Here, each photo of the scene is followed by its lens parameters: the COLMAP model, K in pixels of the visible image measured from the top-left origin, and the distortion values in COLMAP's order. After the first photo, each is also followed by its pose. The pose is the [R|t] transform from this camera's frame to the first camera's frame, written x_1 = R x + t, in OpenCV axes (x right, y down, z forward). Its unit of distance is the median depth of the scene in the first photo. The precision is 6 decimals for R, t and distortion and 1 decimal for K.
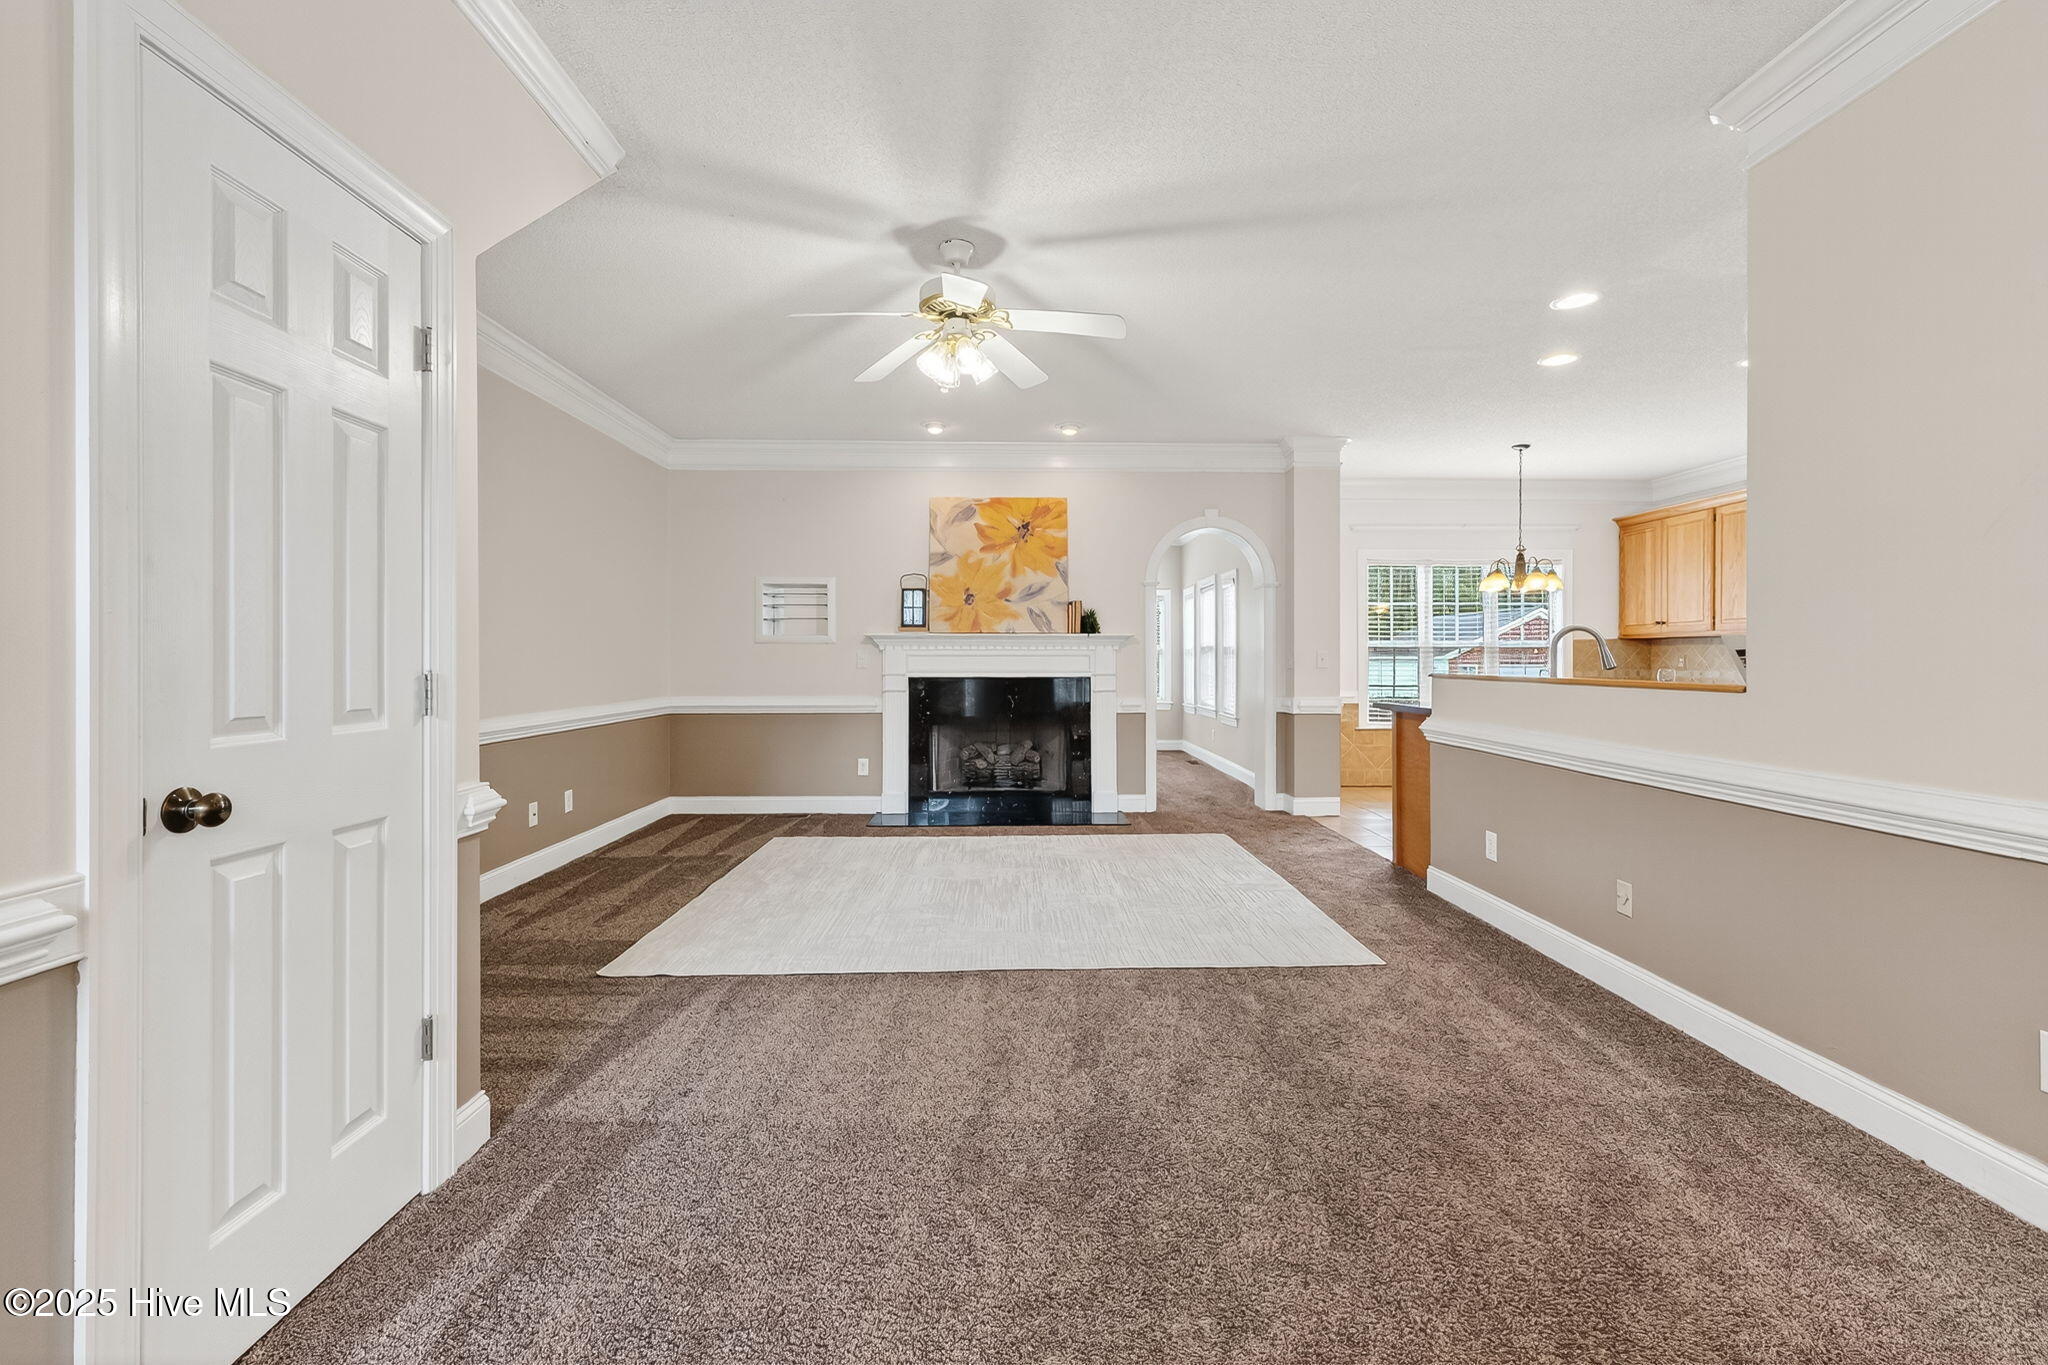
lens RADIAL K [[860.9, 0, 1027.9], [0, 860.9, 660.8], [0, 0, 1]] dist [0.001247, -0.000027]
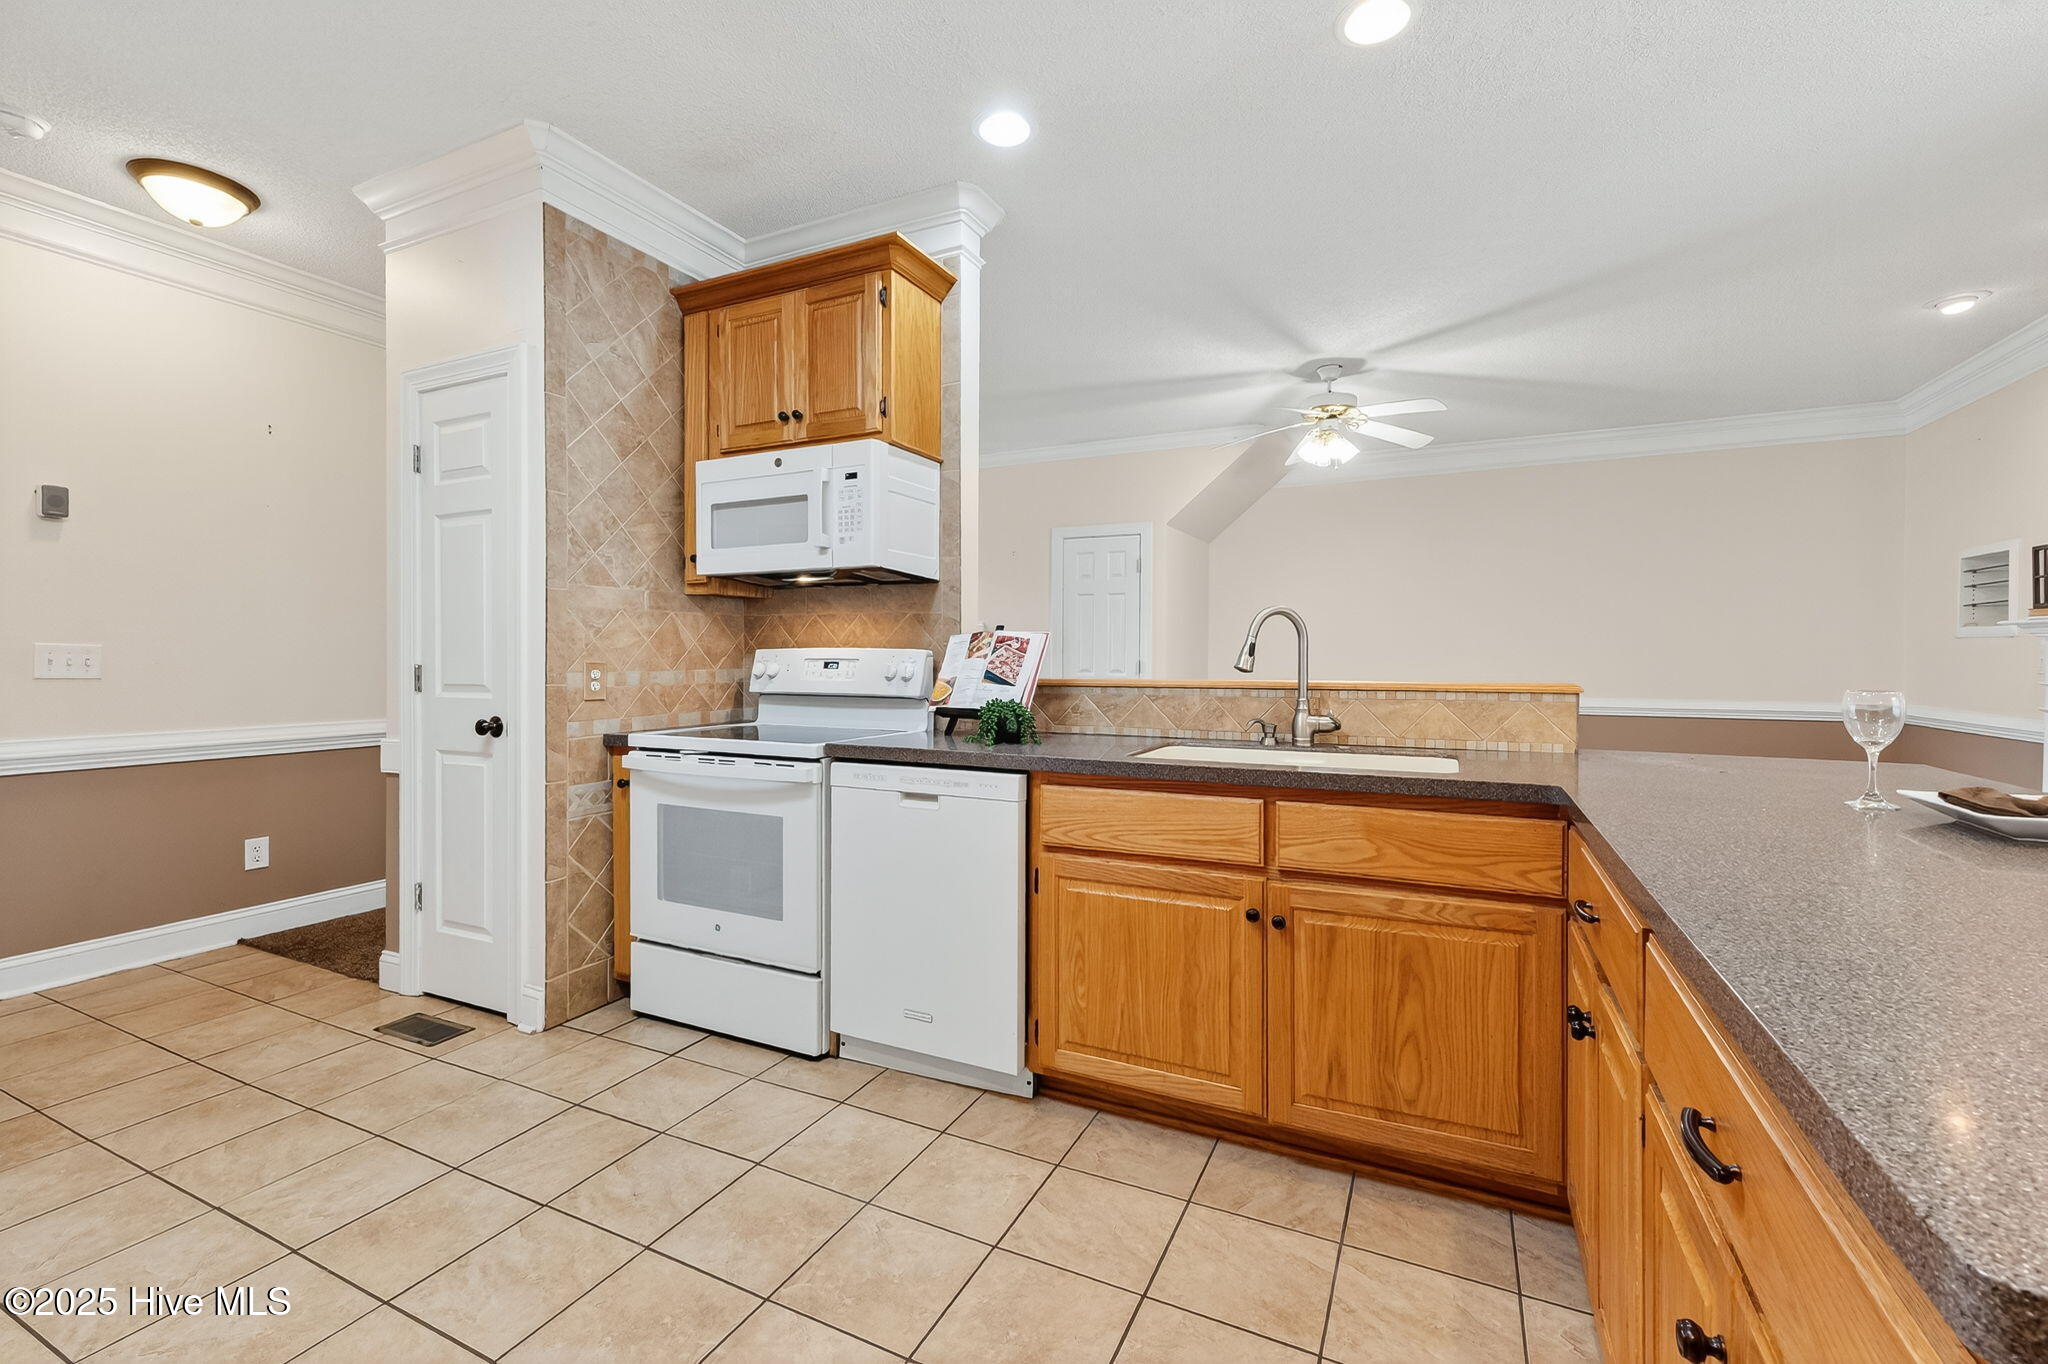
lens RADIAL K [[869.7, 0, 1018.8], [0, 869.7, 664.2], [0, 0, 1]] dist [0.003168, 0.000355]
pose [[-0.462087, 0.007523, -0.886803, 0.746909], [-0.003386, 0.999942, 0.010247, -0.002207], [0.886828, 0.007738, -0.462035, 0.629956]]
